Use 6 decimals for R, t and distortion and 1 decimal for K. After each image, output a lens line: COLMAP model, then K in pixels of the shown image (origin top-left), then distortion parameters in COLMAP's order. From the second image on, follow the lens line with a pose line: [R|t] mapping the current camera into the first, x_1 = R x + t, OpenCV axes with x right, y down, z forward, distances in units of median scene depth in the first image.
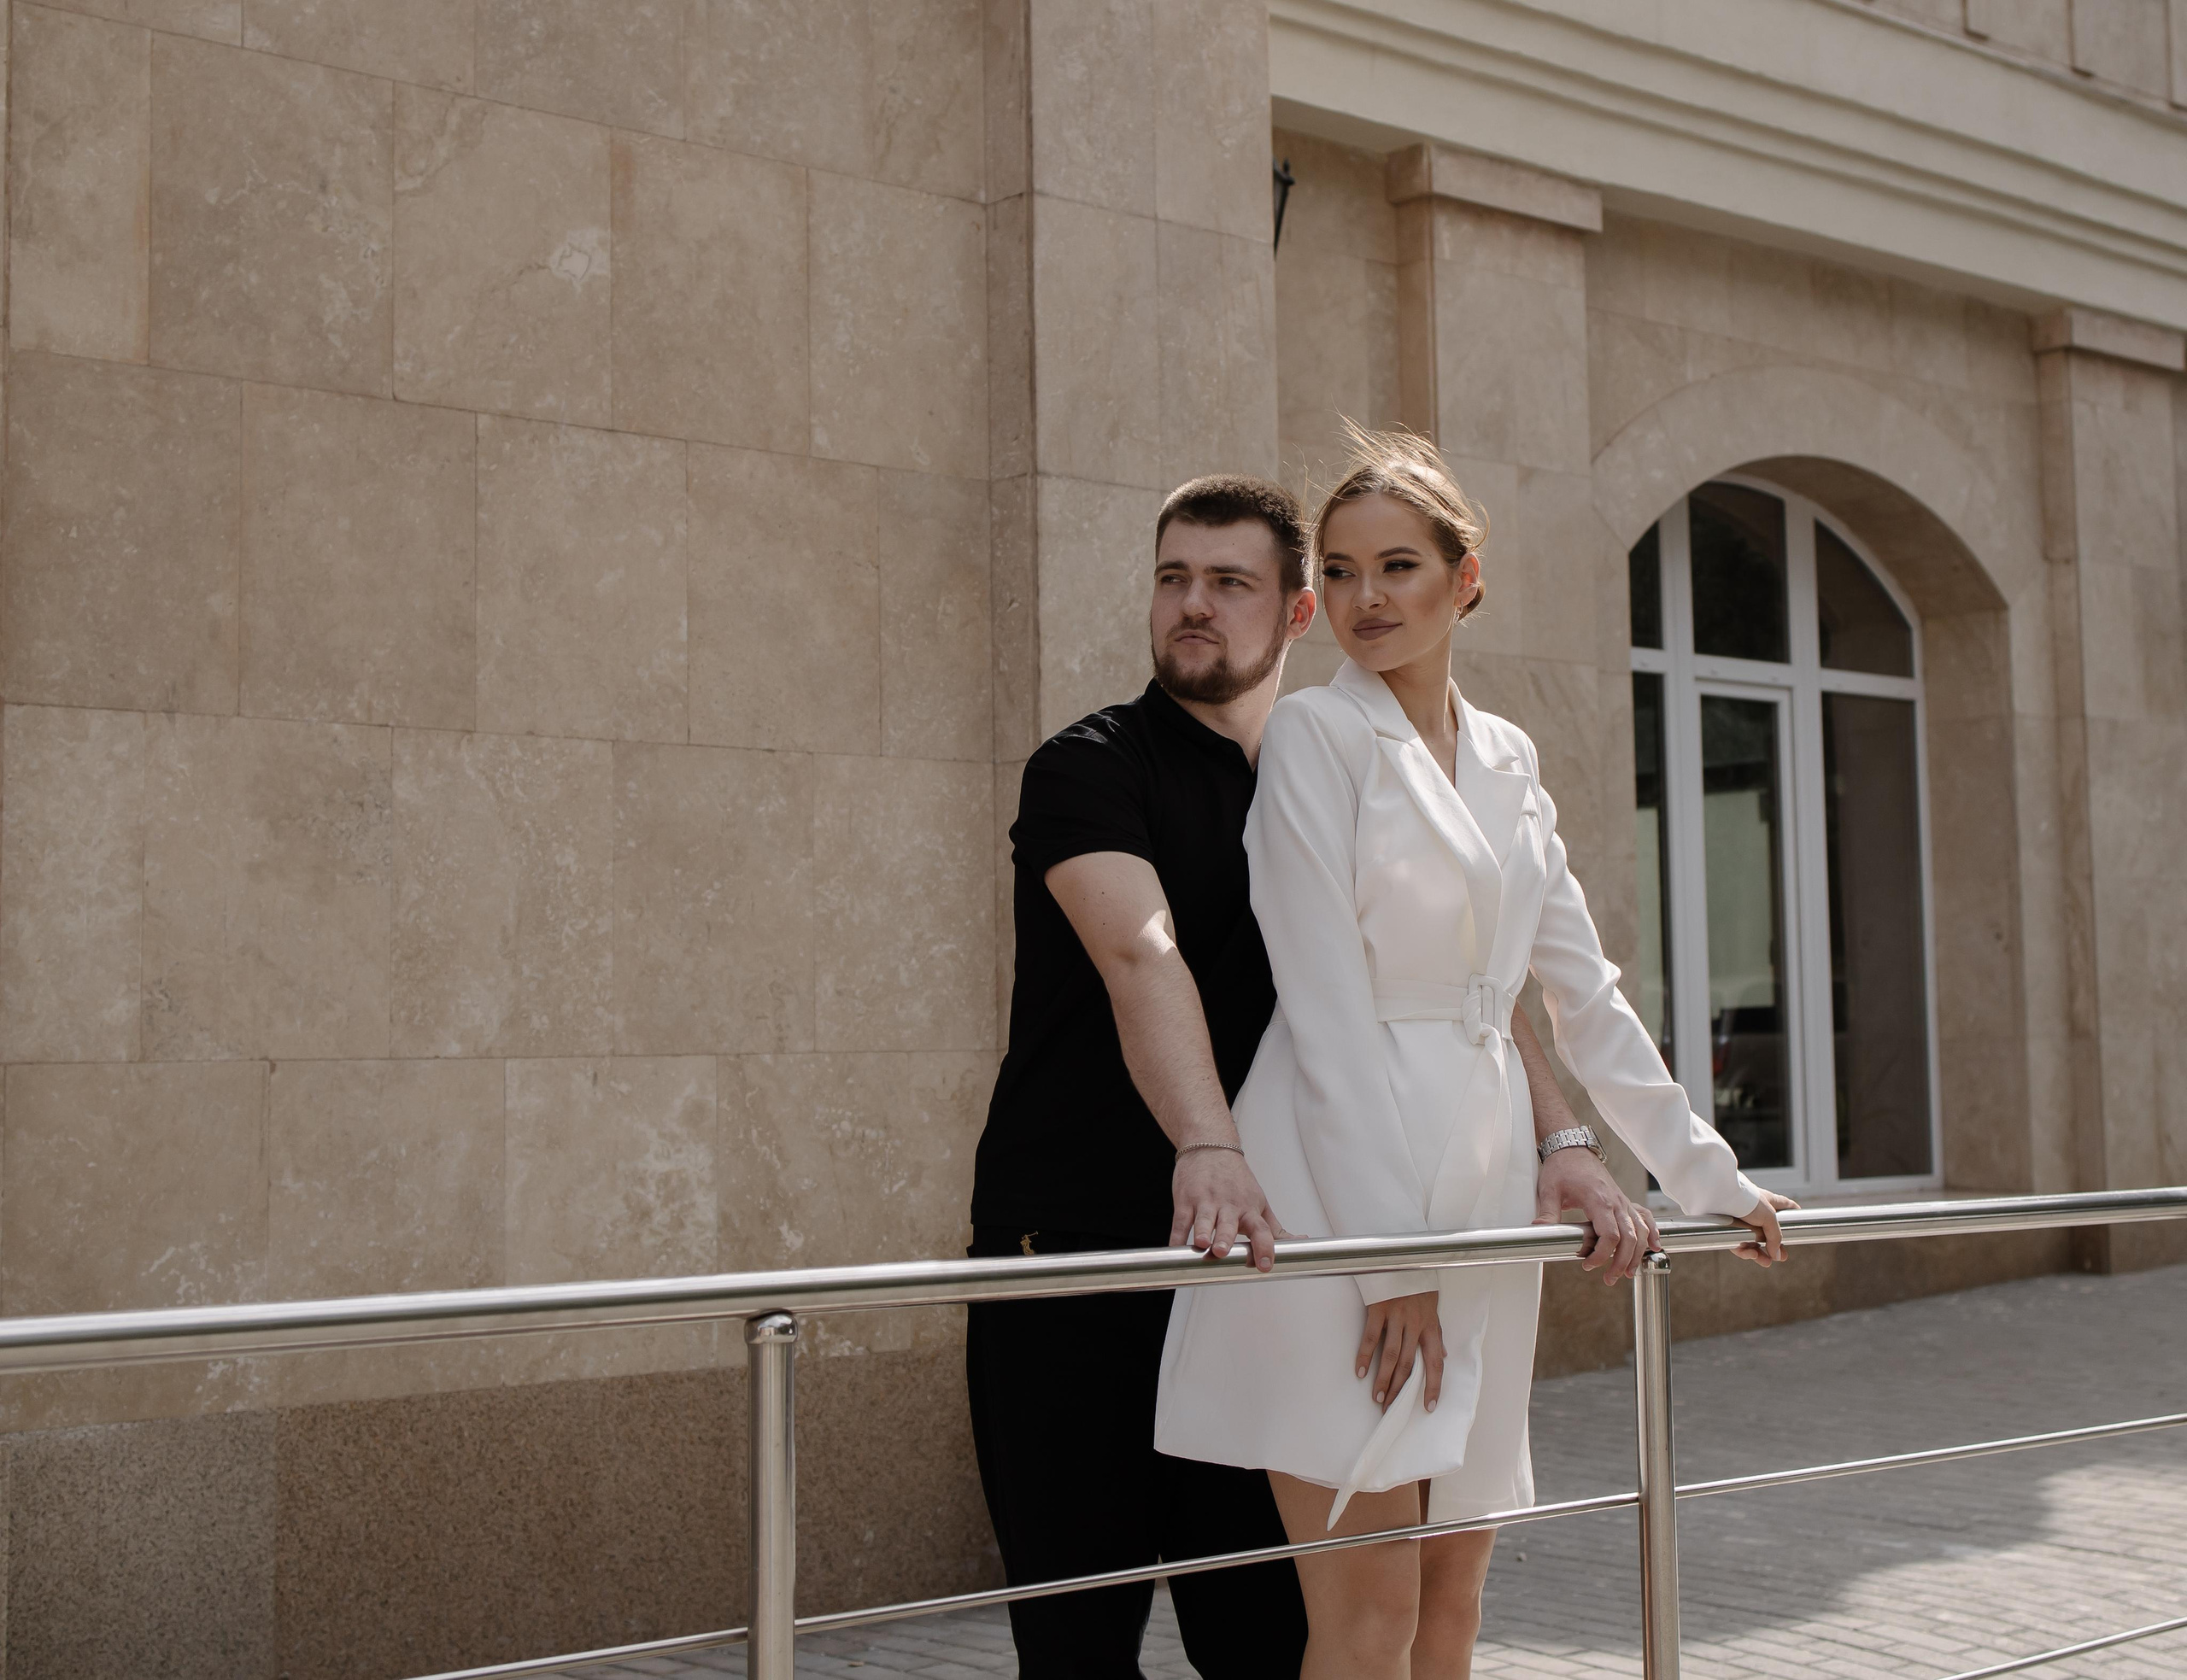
lens RADIAL K [[2509.7, 0, 1093.5], [0, 2509.7, 840.0], [0, 0, 1]] dist [-0.021417, -0.026059]
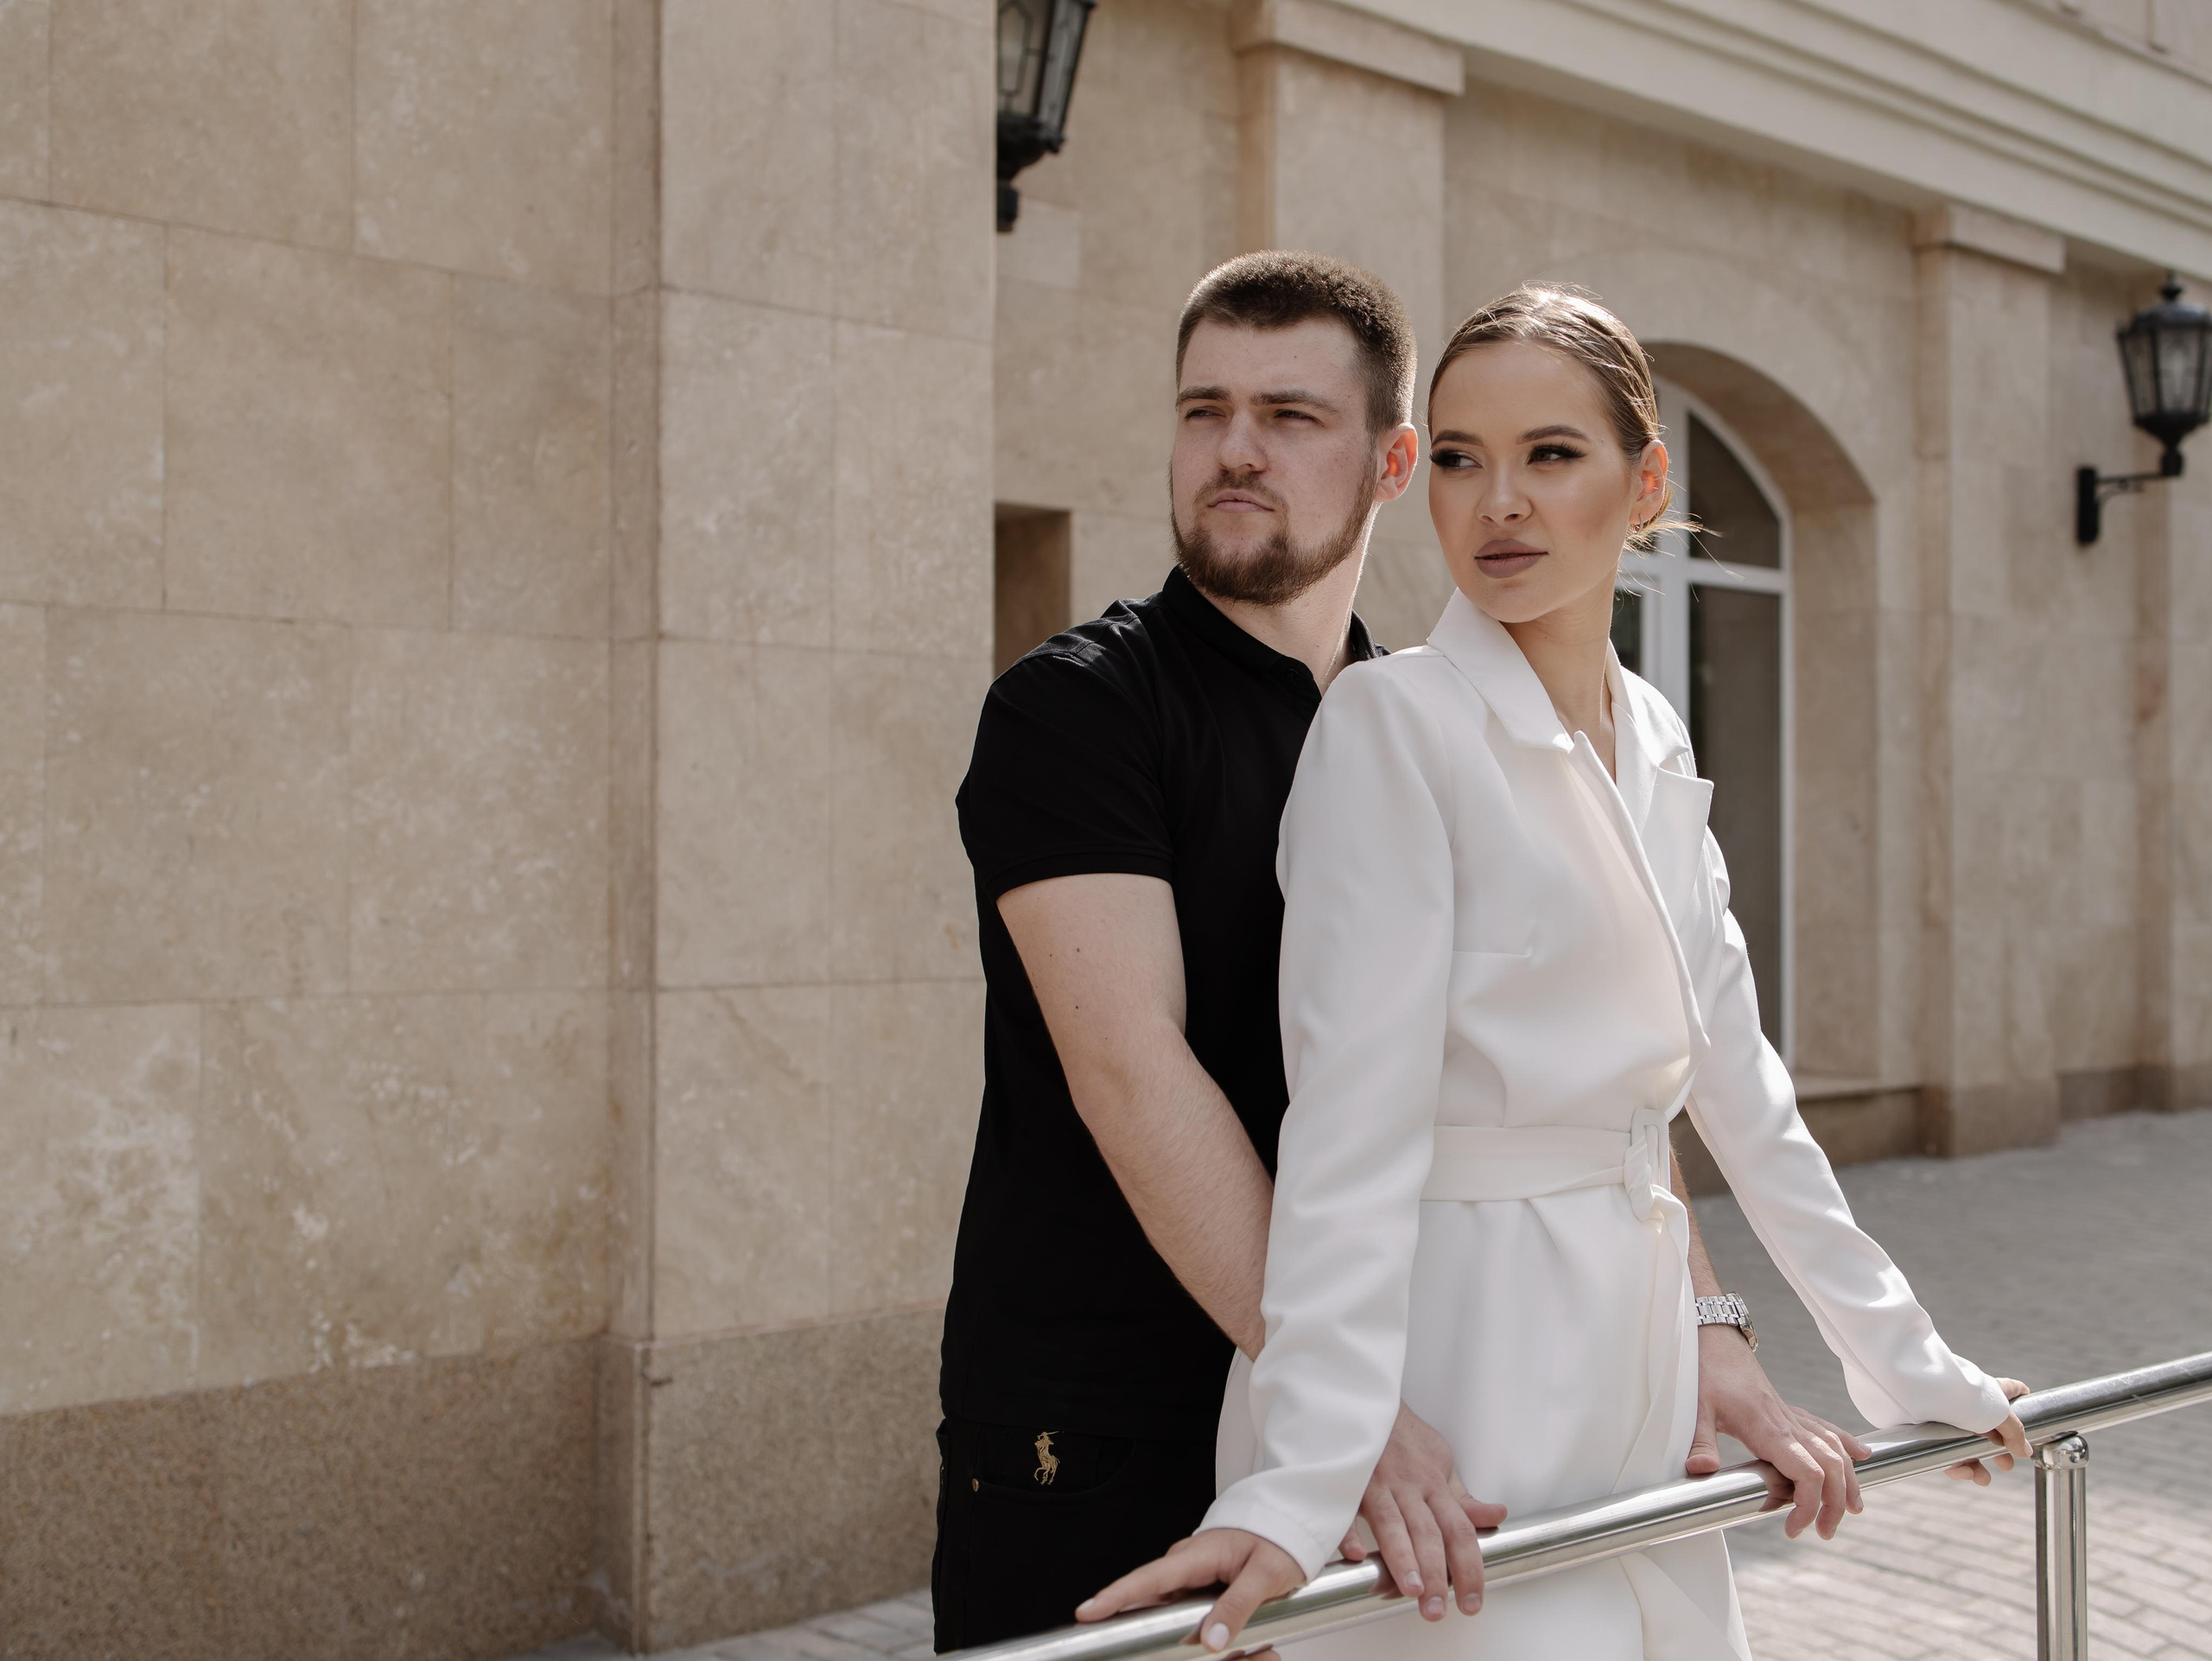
lens RADIAL K [[2228.5, 0, 1106.0], [0, 2228.5, 830.5], [0, 0, 1]] dist [-0.005340, 0.000965]
pose [[0.999736, 0.017512, 0.014867, 0.117483], [-0.018306, 0.998314, 0.055079, -0.012217], [-0.013877, -0.055336, 0.998371, 0.269408]]
